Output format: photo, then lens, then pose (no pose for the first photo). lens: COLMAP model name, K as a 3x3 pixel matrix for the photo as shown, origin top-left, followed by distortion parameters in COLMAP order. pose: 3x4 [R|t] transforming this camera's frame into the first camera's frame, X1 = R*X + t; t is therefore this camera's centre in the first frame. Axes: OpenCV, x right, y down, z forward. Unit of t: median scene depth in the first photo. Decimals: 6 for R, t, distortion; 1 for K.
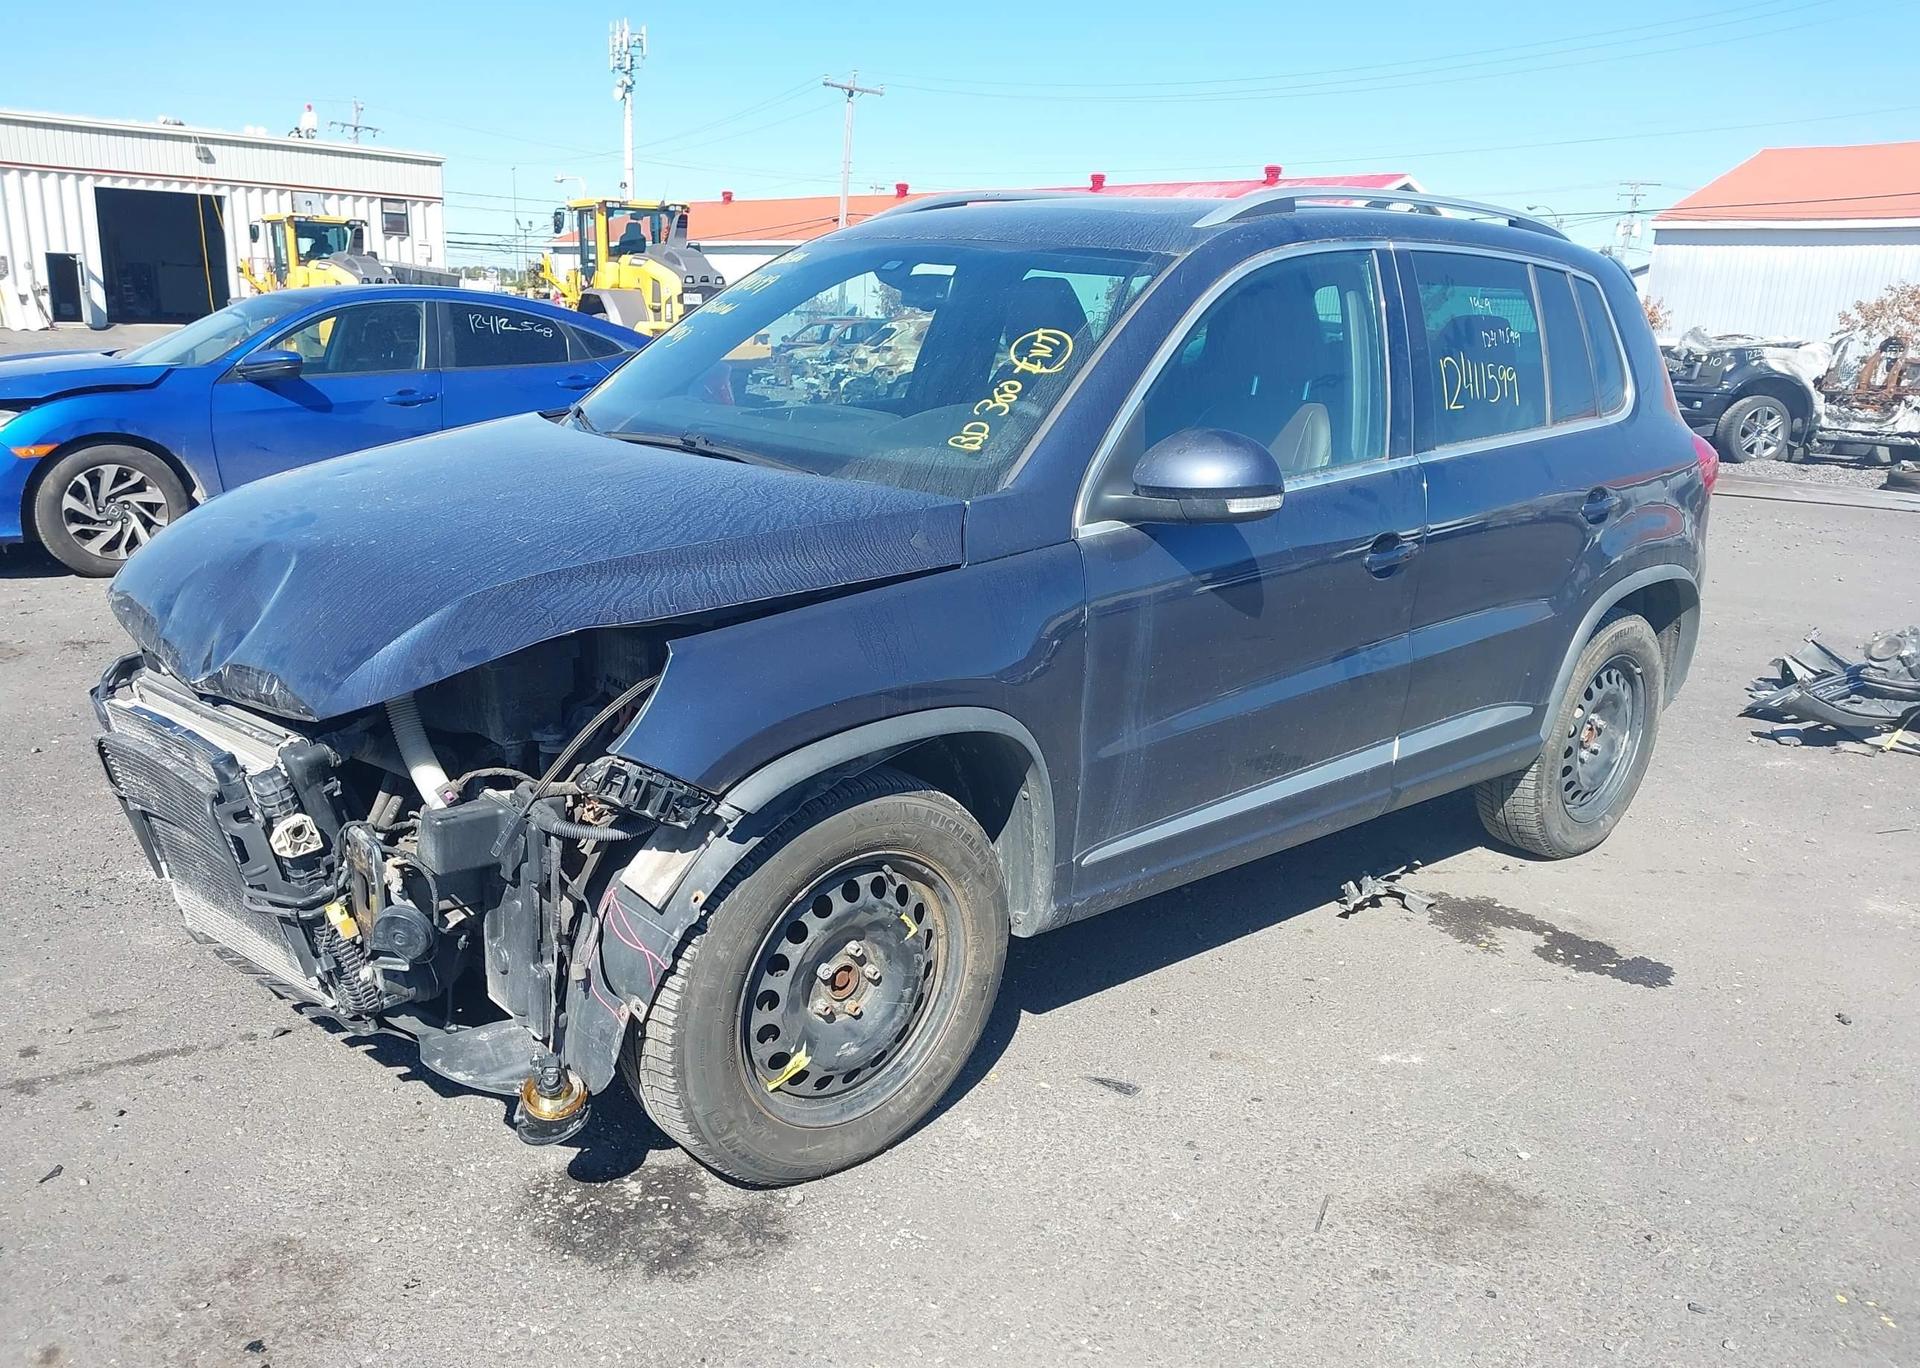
lens RADIAL K [[1478.8, 0, 927.4], [0, 1478.8, 758.3], [0, 0, 1]] dist [0.030604, -0.030302]
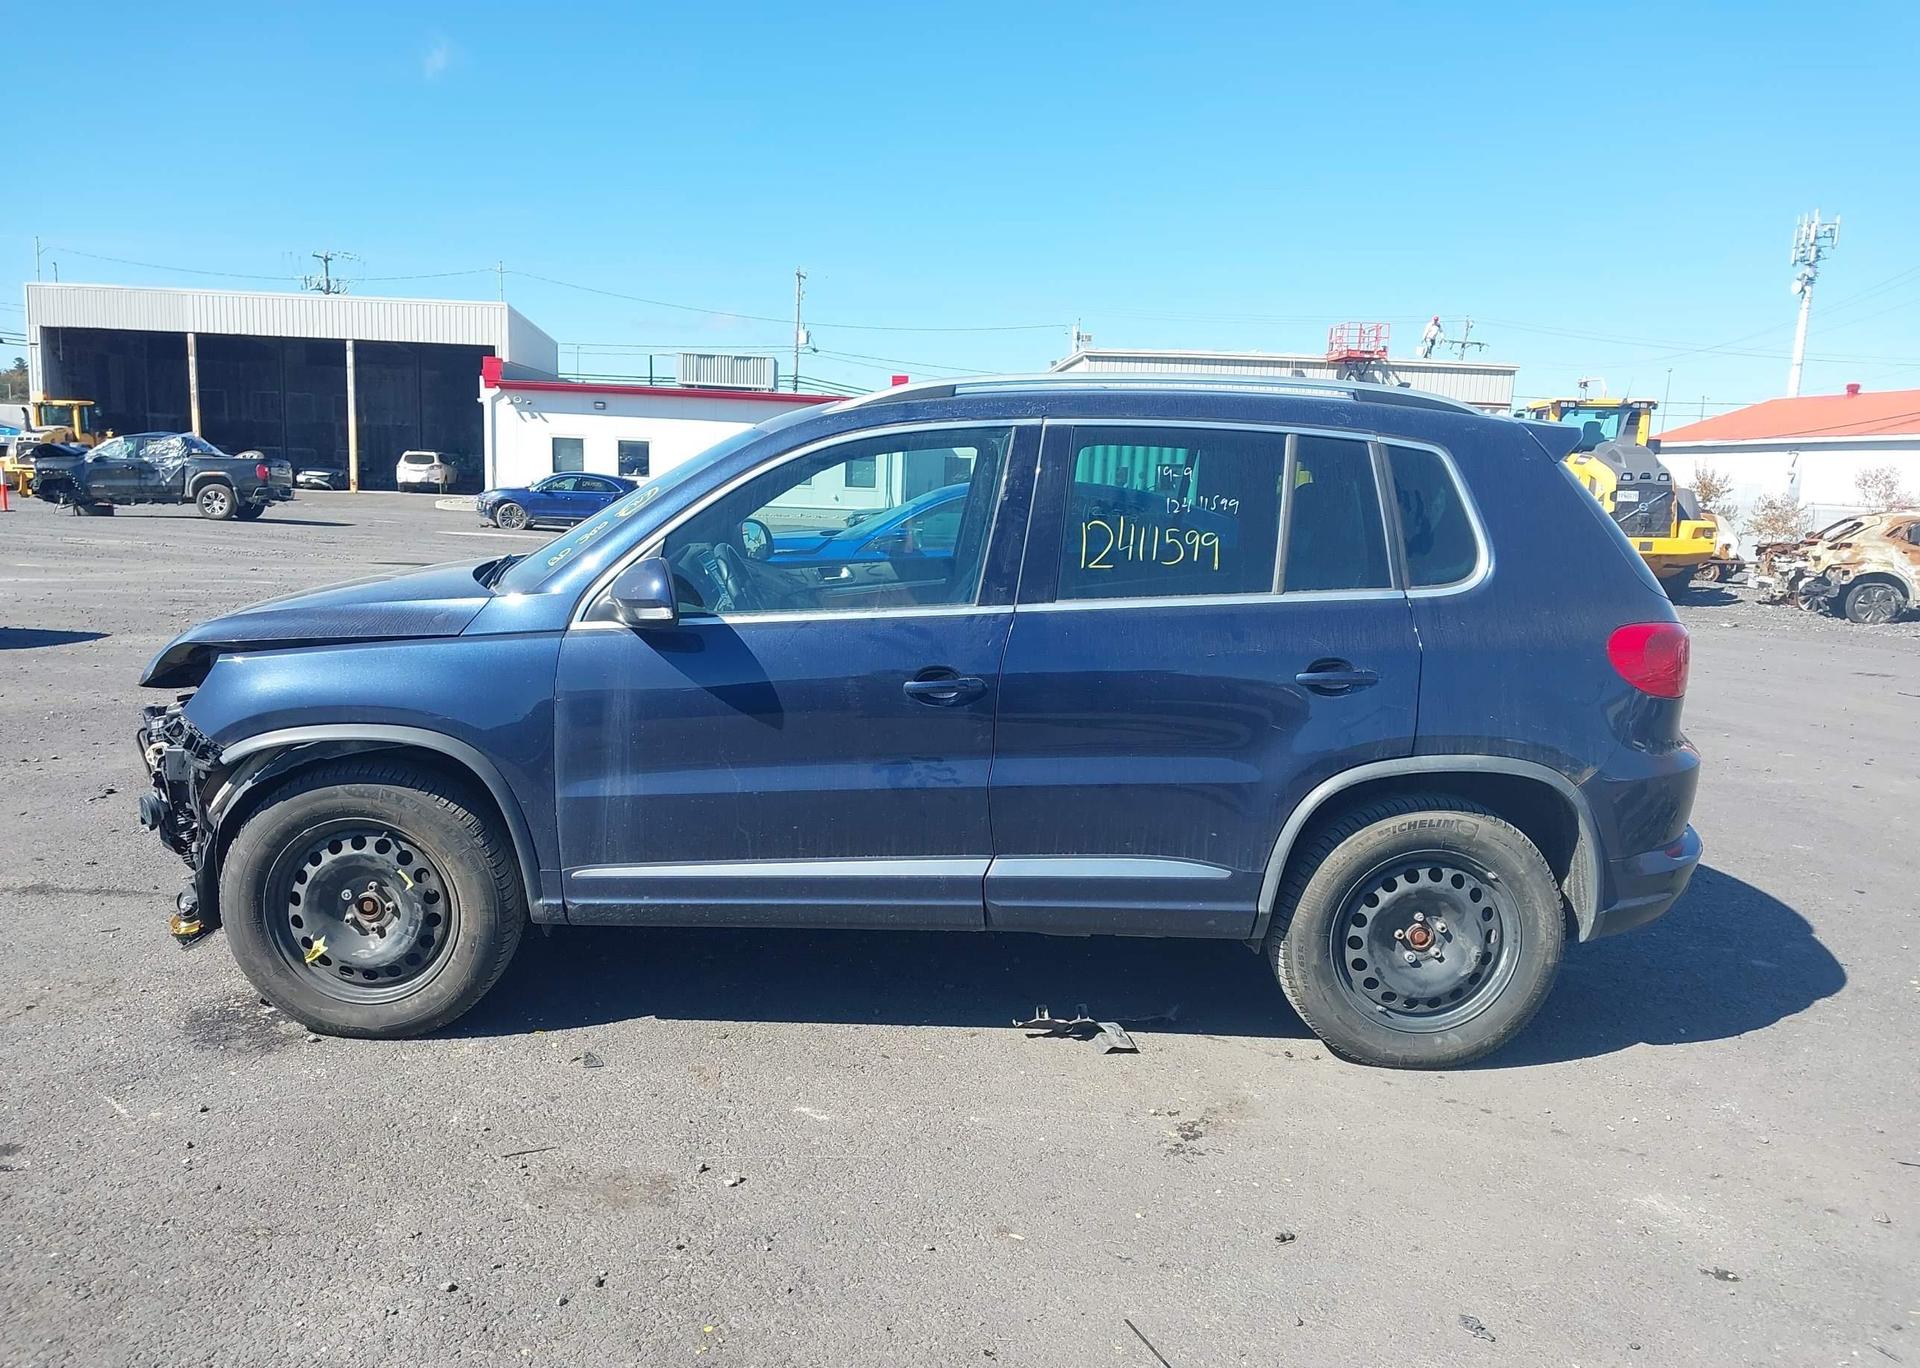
lens RADIAL K [[1483.1, 0, 931.4], [0, 1483.1, 758.5], [0, 0, 1]] dist [0.048802, -0.058410]
pose [[0.766027, 0.113036, -0.632792, 1.230427], [-0.193851, 0.979210, -0.059749, -0.015062], [0.612882, 0.168437, 0.772013, 0.151579]]
